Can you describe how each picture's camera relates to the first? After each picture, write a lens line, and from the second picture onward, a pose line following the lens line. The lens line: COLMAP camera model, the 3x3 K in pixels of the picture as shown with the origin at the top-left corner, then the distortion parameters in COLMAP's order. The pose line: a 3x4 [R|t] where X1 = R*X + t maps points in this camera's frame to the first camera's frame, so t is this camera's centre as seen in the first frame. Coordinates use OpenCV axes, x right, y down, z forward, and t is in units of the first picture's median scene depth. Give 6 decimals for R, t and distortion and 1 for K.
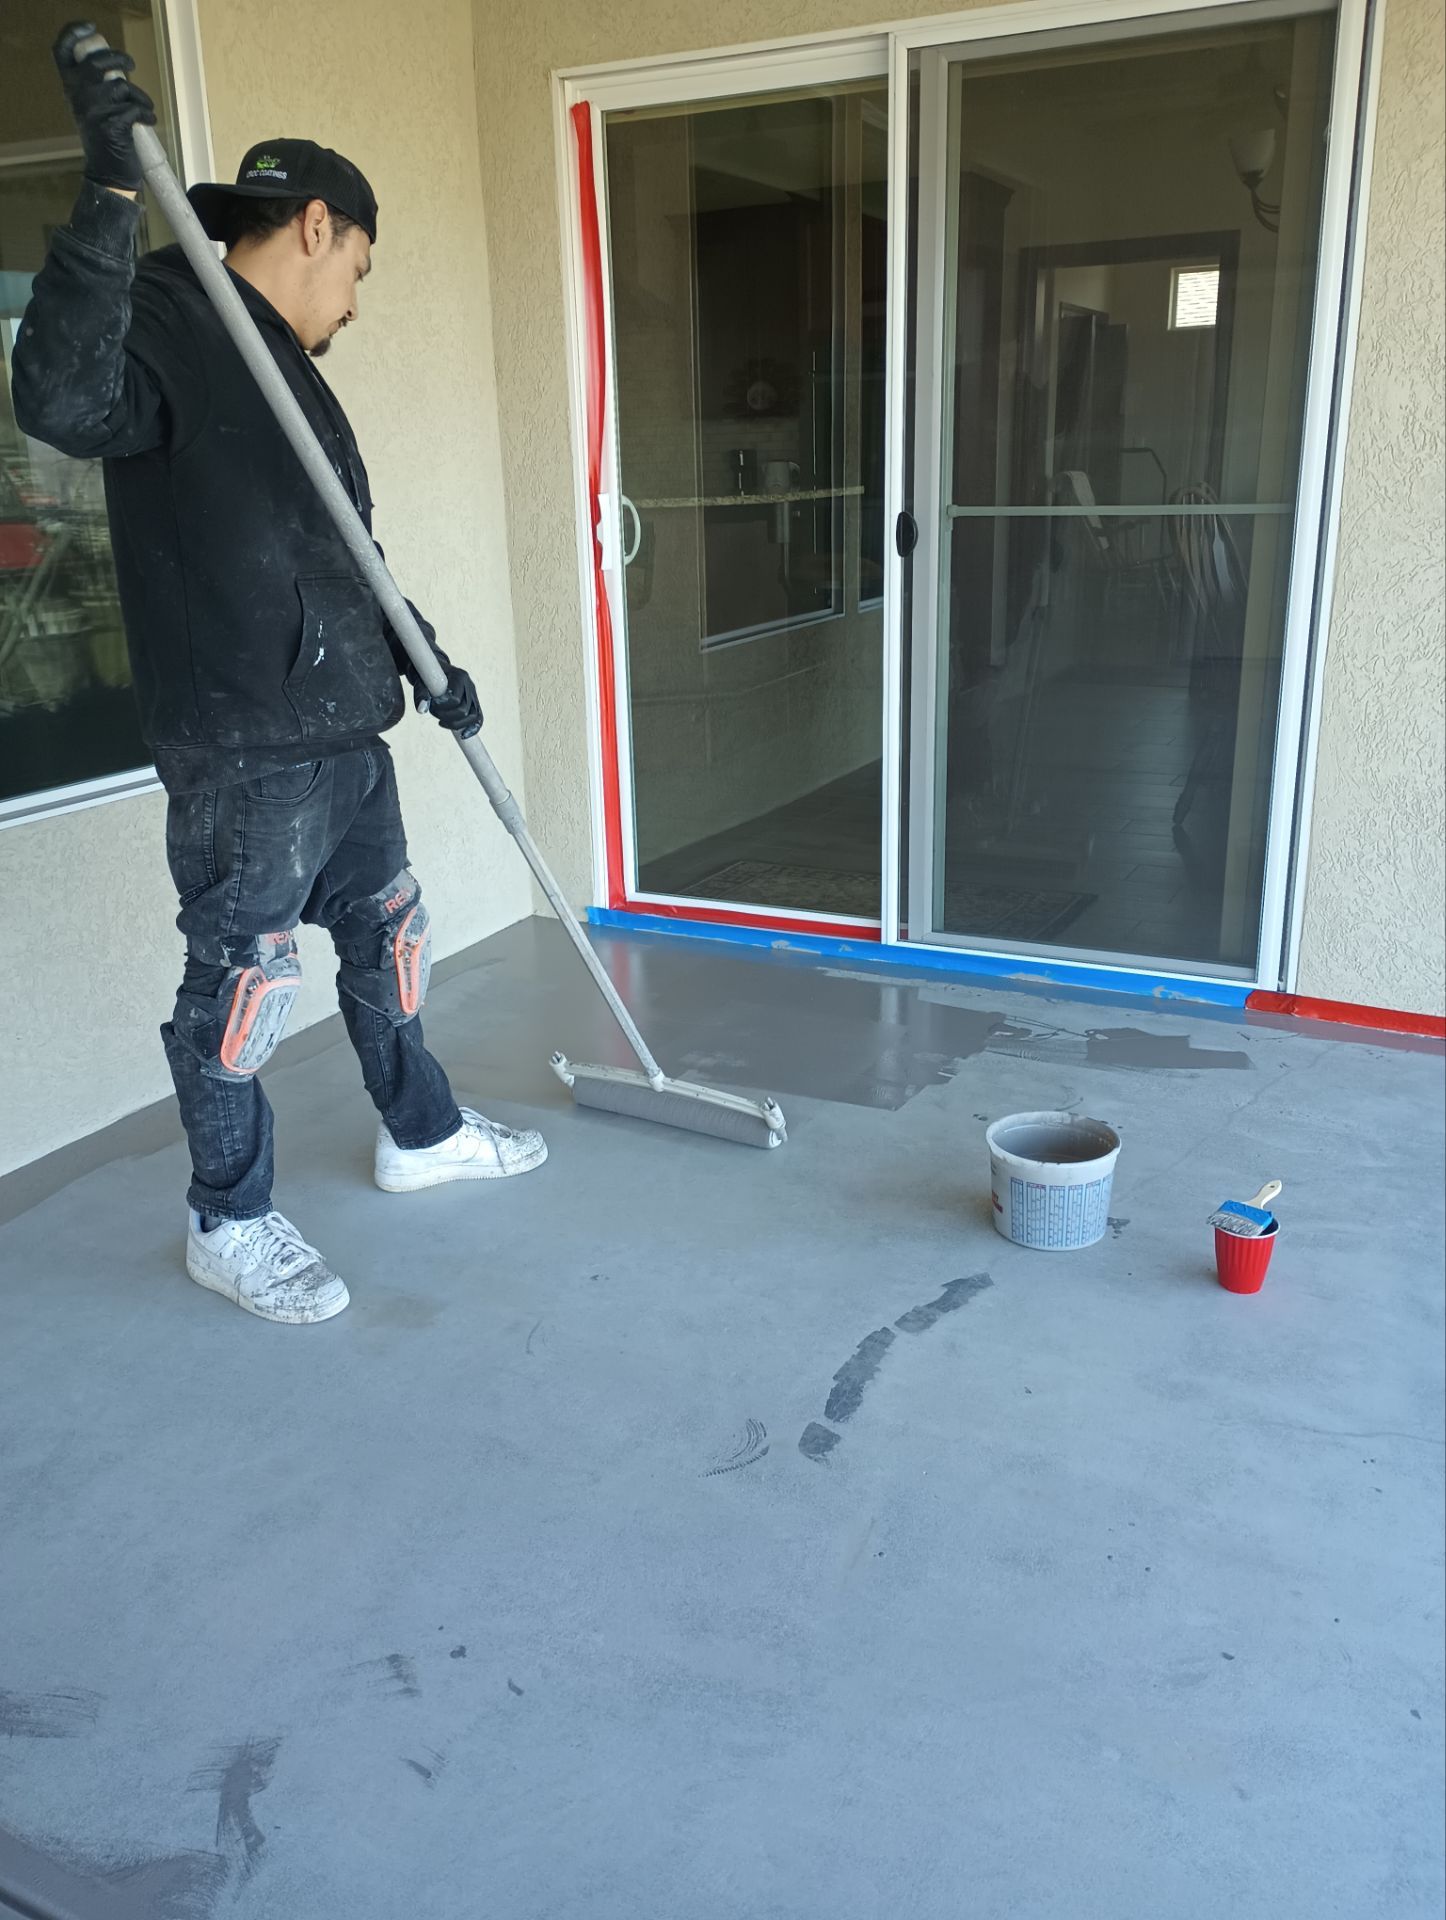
lens RADIAL K [[1602.9, 0, 722.4], [0, 1602.9, 964.2], [0, 0, 1]] dist [0.077542, -0.059296]
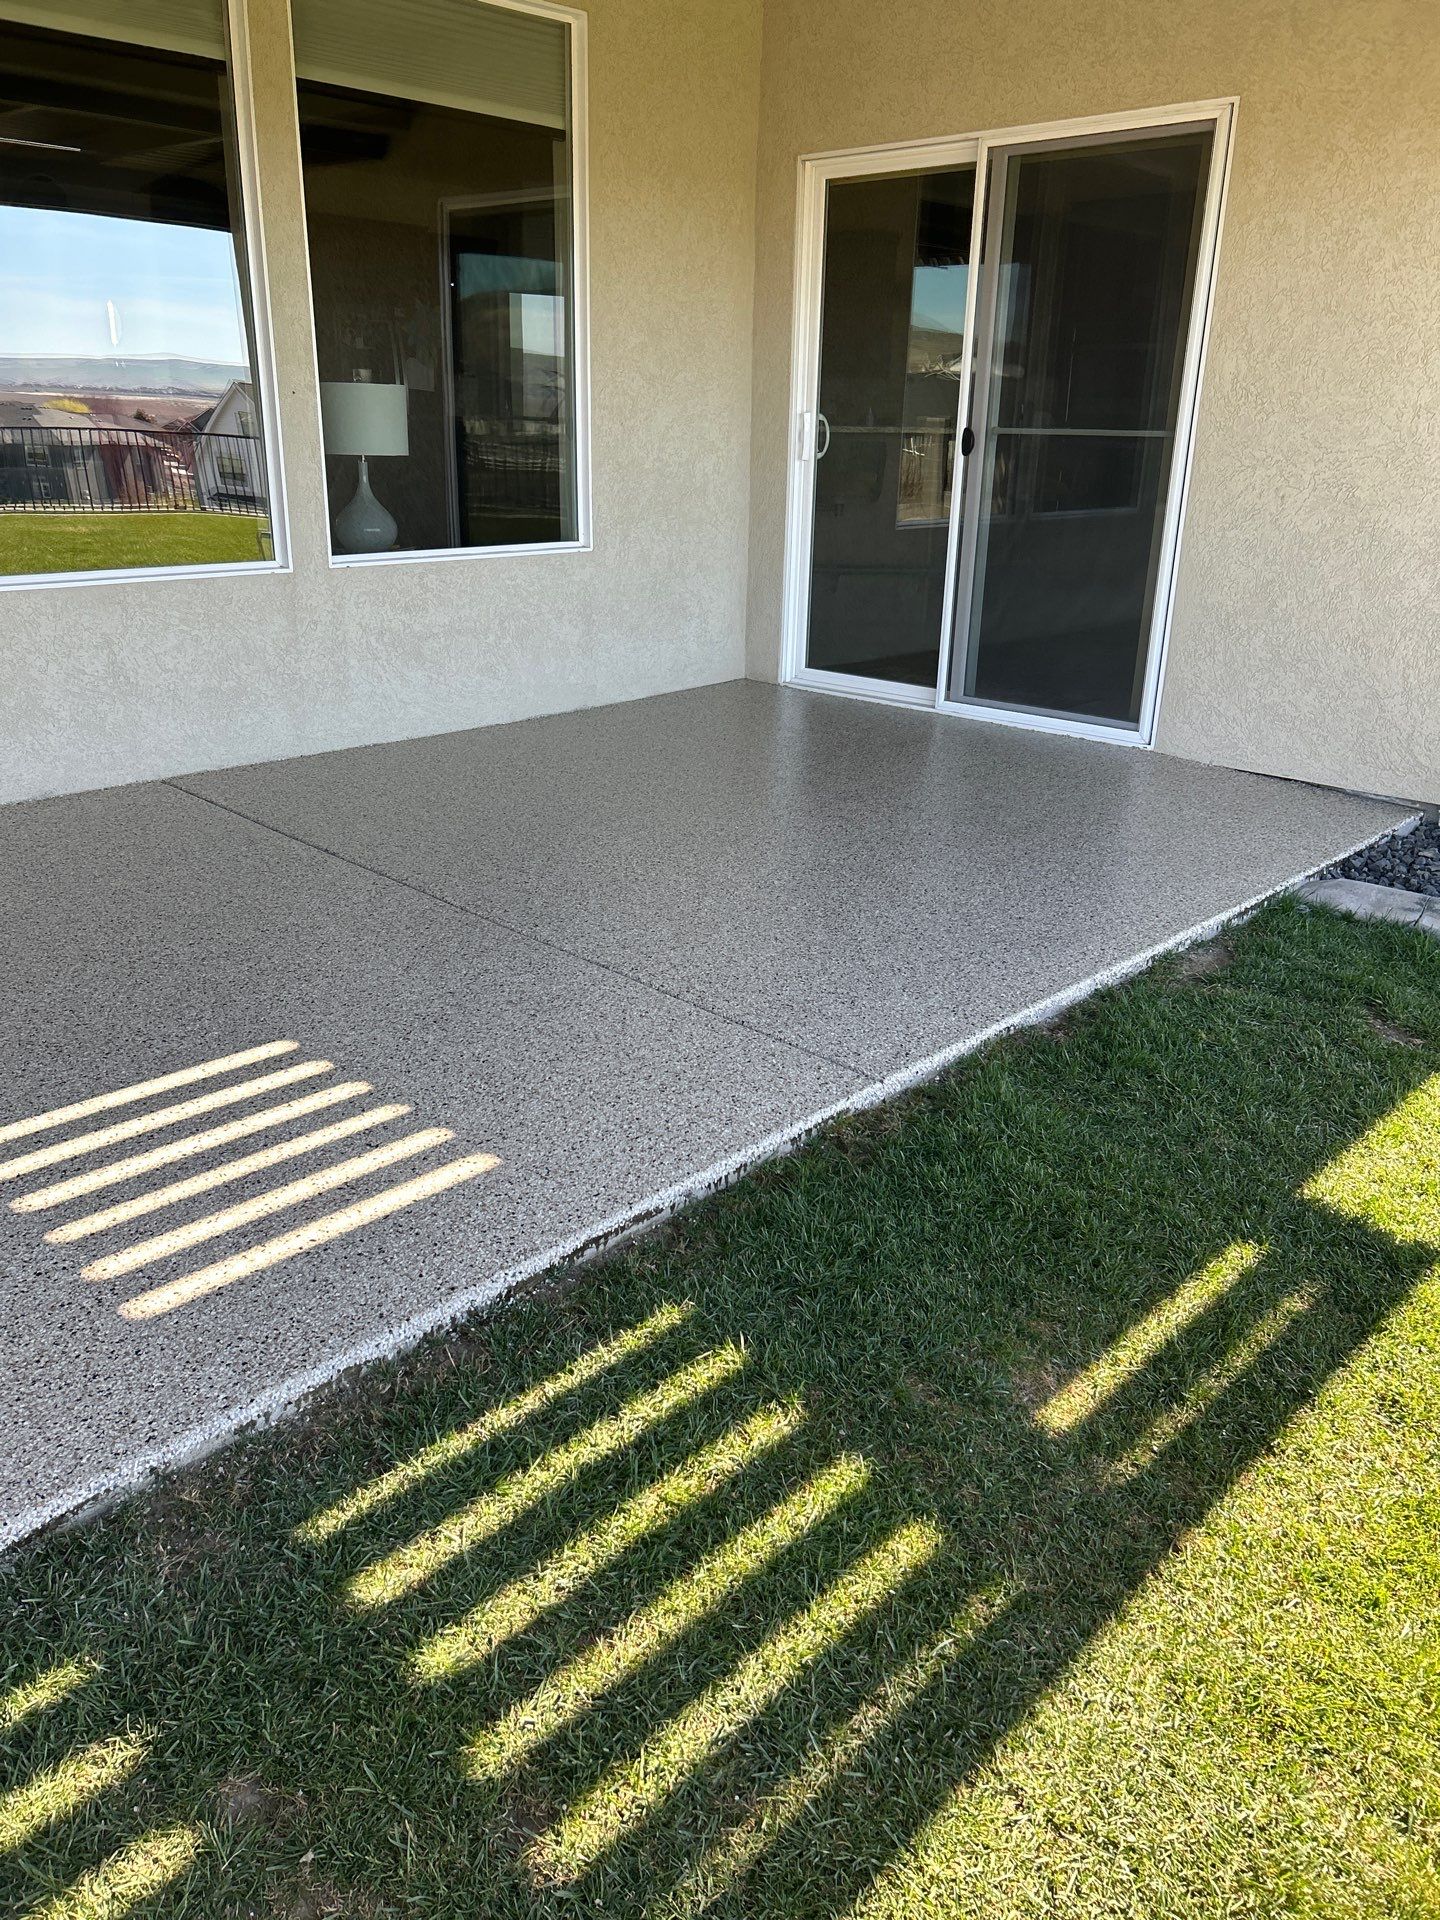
lens RADIAL K [[1484.5, 0, 721.3], [0, 1484.5, 956.3], [0, 0, 1]] dist [0.073306, -0.003355]
pose [[0.956973, 0.138252, -0.255124, 0.343281], [-0.128608, 0.990214, 0.054185, 0.207206], [0.260119, -0.019043, 0.965389, -0.571762]]
